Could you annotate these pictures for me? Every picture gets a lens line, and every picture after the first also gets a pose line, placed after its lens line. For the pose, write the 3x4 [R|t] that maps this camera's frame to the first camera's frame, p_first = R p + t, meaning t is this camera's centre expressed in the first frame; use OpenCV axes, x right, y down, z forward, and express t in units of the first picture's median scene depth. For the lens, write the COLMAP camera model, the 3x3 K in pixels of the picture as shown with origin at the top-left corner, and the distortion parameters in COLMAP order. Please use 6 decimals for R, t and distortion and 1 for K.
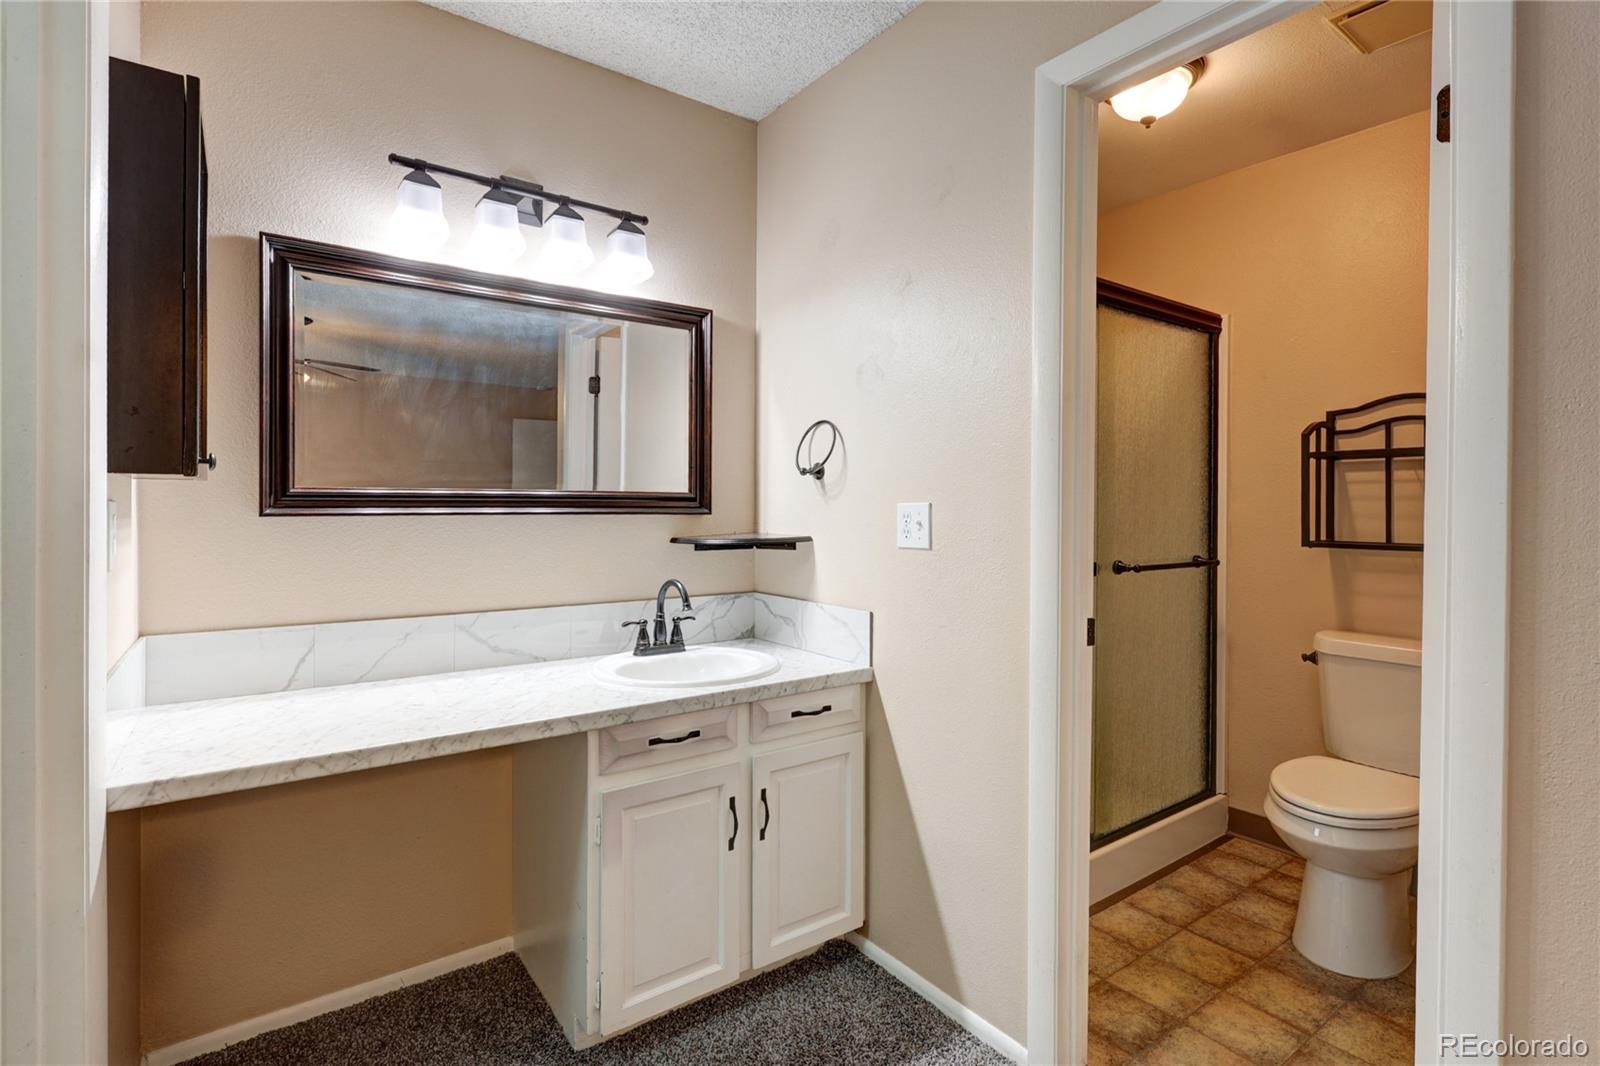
lens RADIAL K [[756.4, 0, 791.7], [0, 756.4, 507.5], [0, 0, 1]] dist [-0.009088, 0.000438]
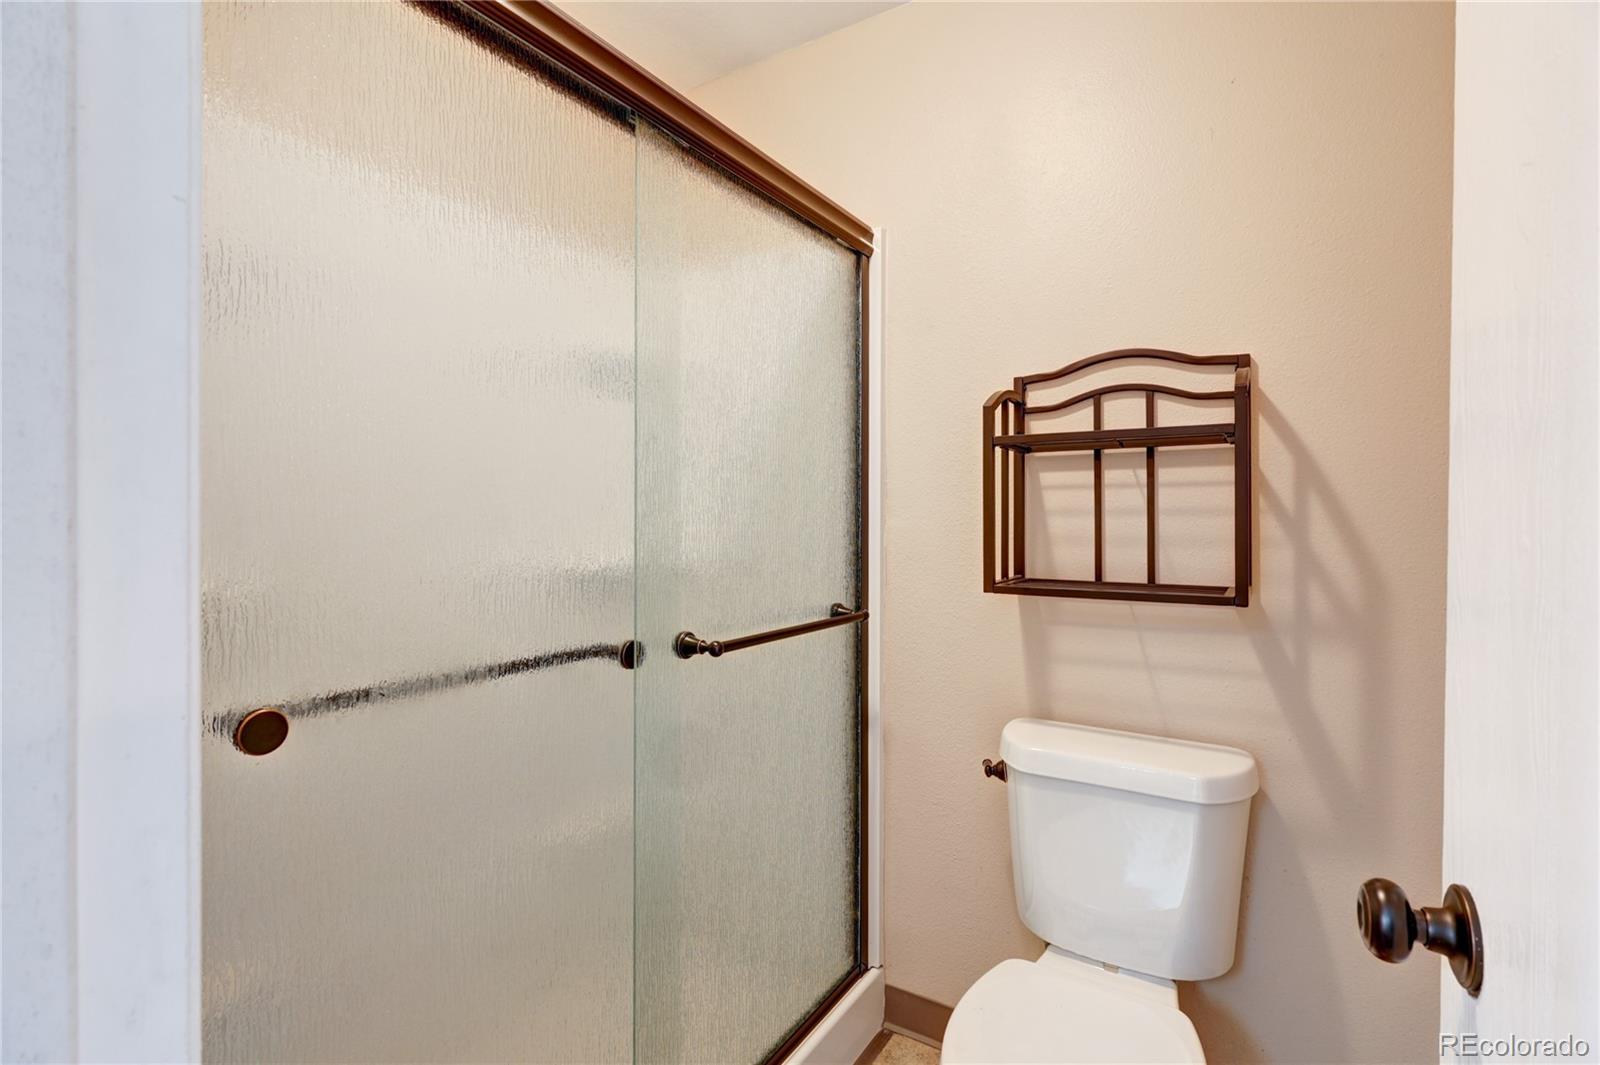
lens RADIAL K [[756.4, 0, 796.6], [0, 756.4, 529.2], [0, 0, 1]] dist [-0.009088, 0.000438]
pose [[0.929593, -0.007303, 0.368516, 0.481390], [0.004699, 0.999957, 0.007964, -0.006428], [-0.368558, -0.005672, 0.929587, 0.753829]]
